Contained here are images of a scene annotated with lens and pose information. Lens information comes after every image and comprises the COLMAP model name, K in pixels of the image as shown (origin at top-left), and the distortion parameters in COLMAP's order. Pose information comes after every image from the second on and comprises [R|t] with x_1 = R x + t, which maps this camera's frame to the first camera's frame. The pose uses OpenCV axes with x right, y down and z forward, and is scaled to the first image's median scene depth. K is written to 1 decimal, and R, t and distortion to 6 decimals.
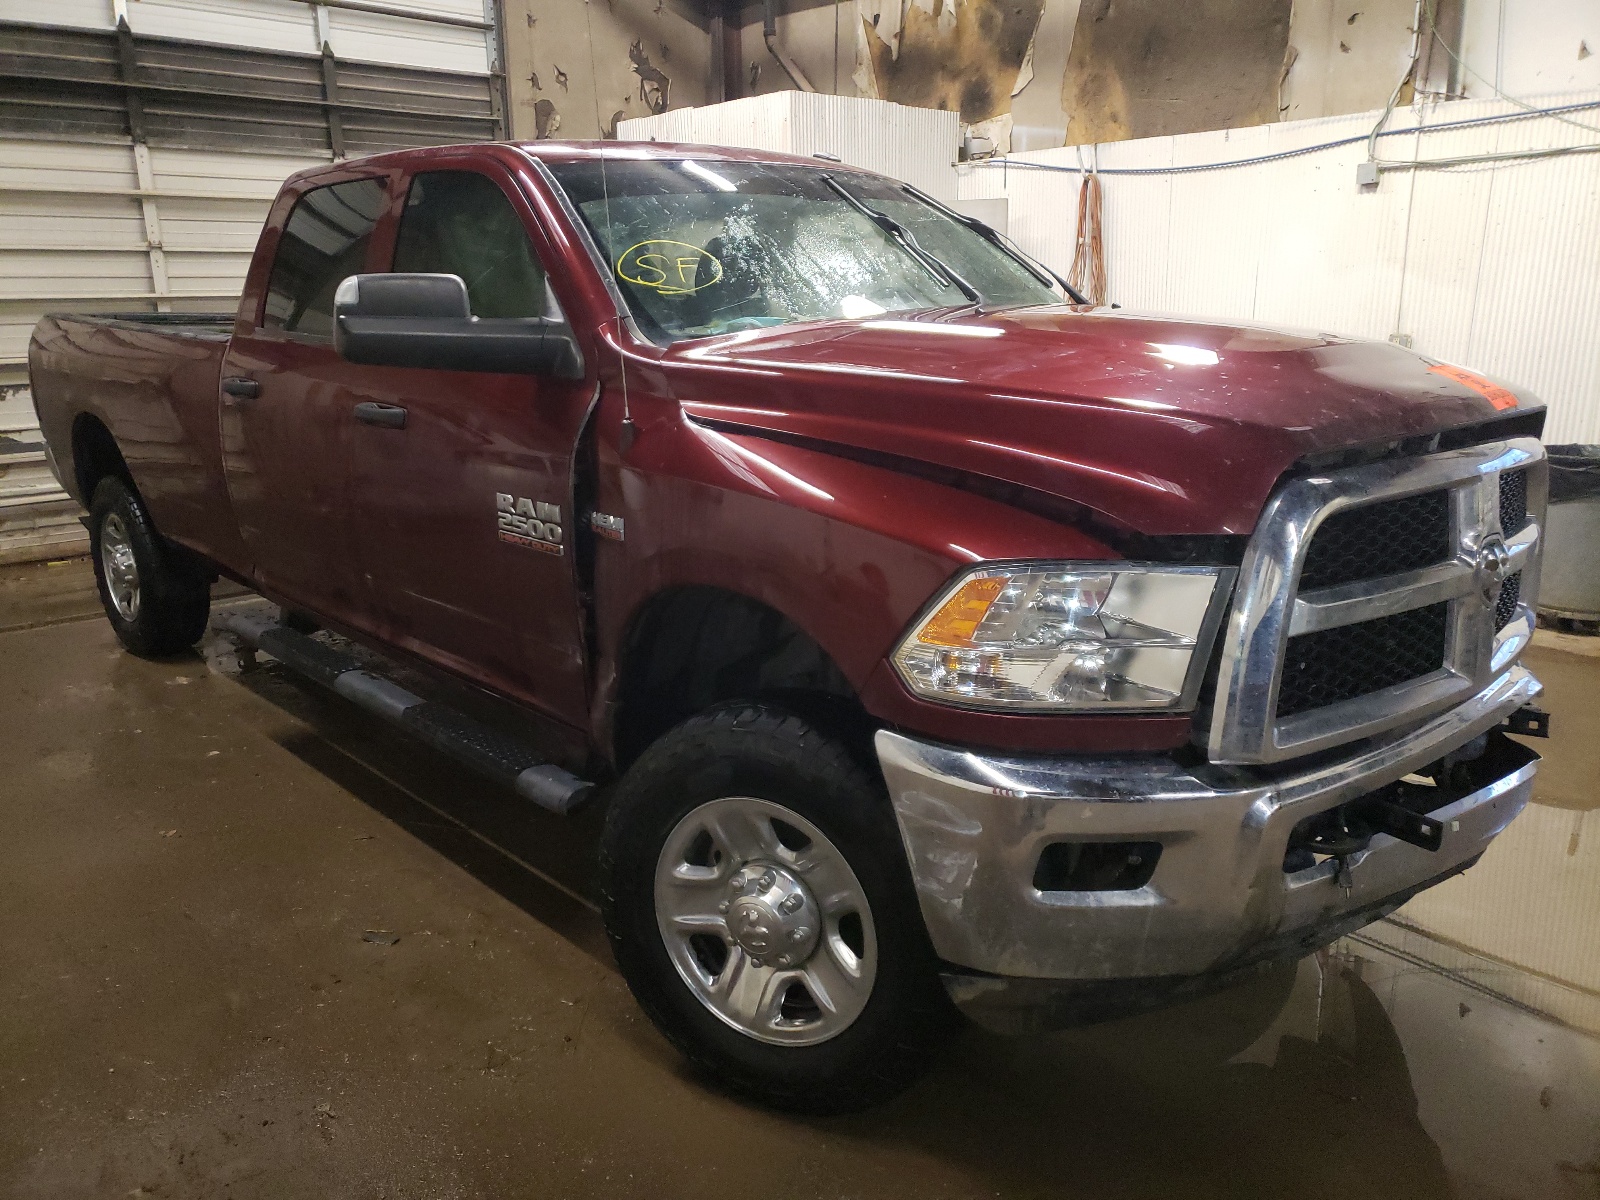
lens RADIAL K [[1229.3, 0, 799.8], [0, 1229.3, 601.2], [0, 0, 1]] dist [0.036755, -0.031455]
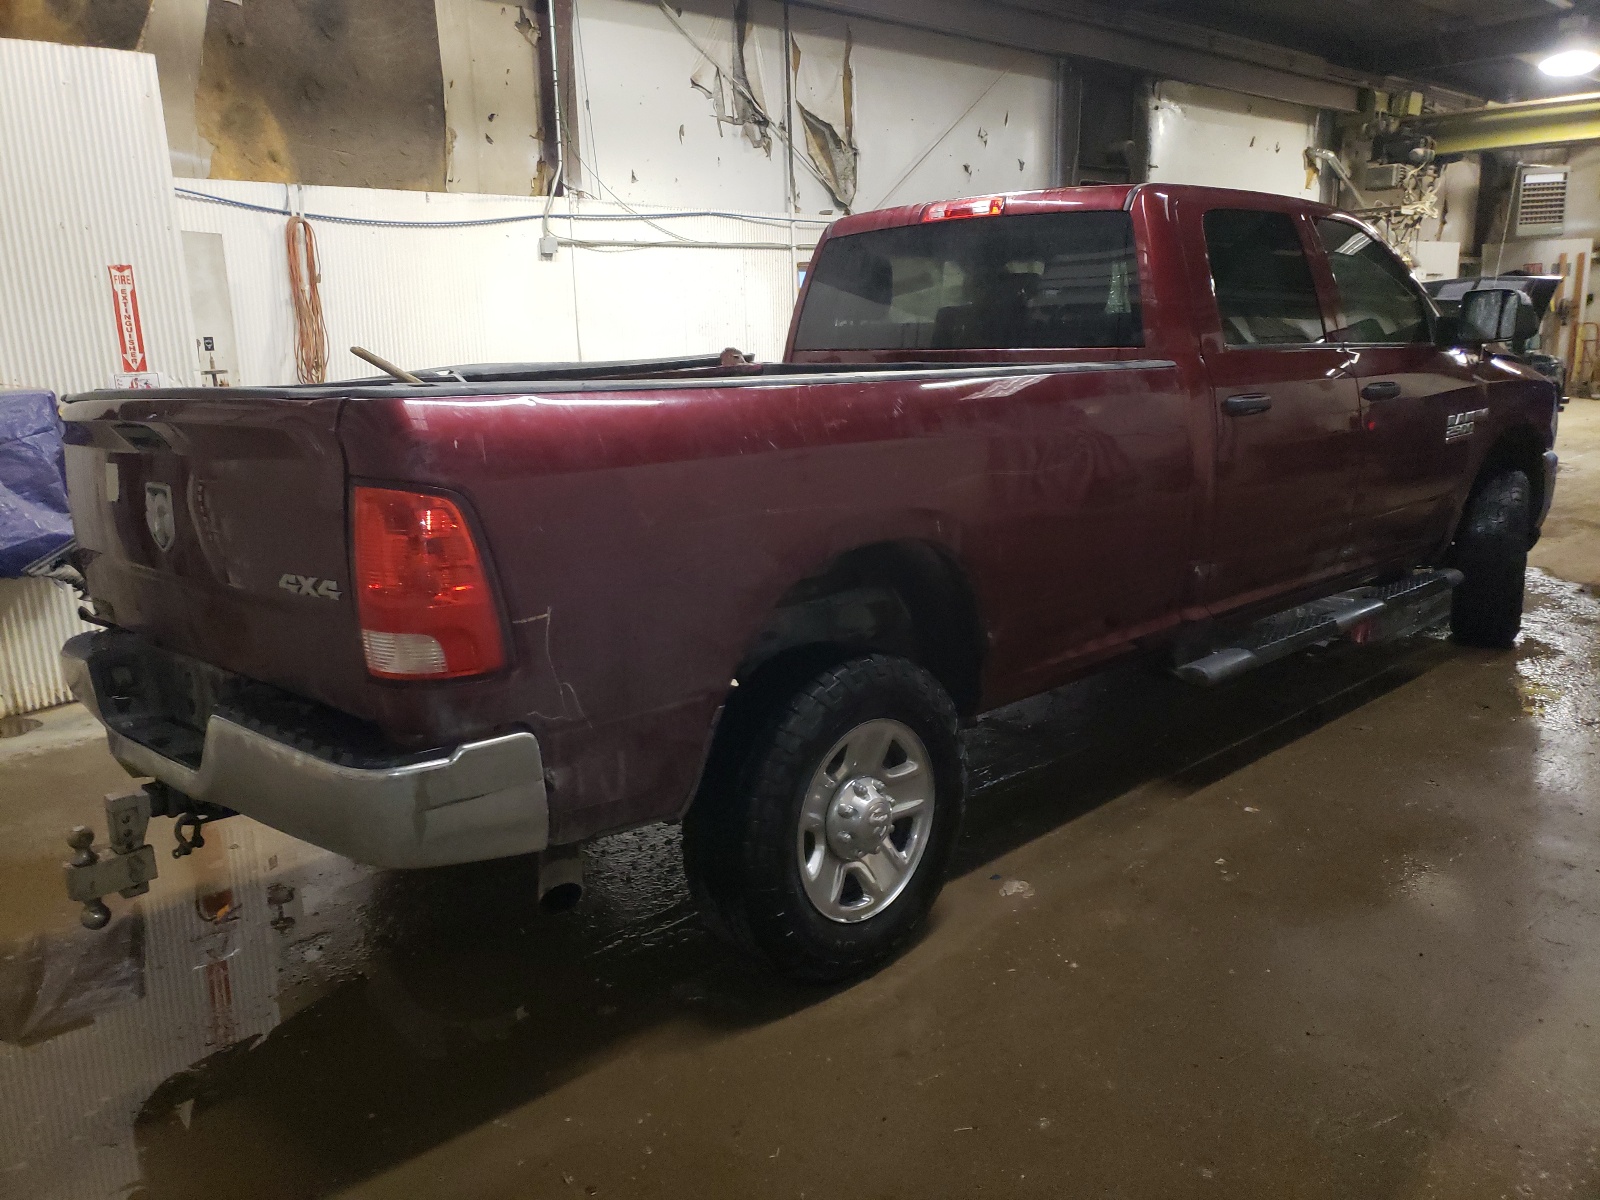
lens RADIAL K [[1229.3, 0, 798.2], [0, 1229.3, 599.9], [0, 0, 1]] dist [0.036755, -0.031455]
pose [[-0.026347, -0.210722, 0.977191, -0.820051], [0.271720, 0.939216, 0.209859, -0.189774], [-0.962016, 0.271052, 0.032512, 0.770205]]
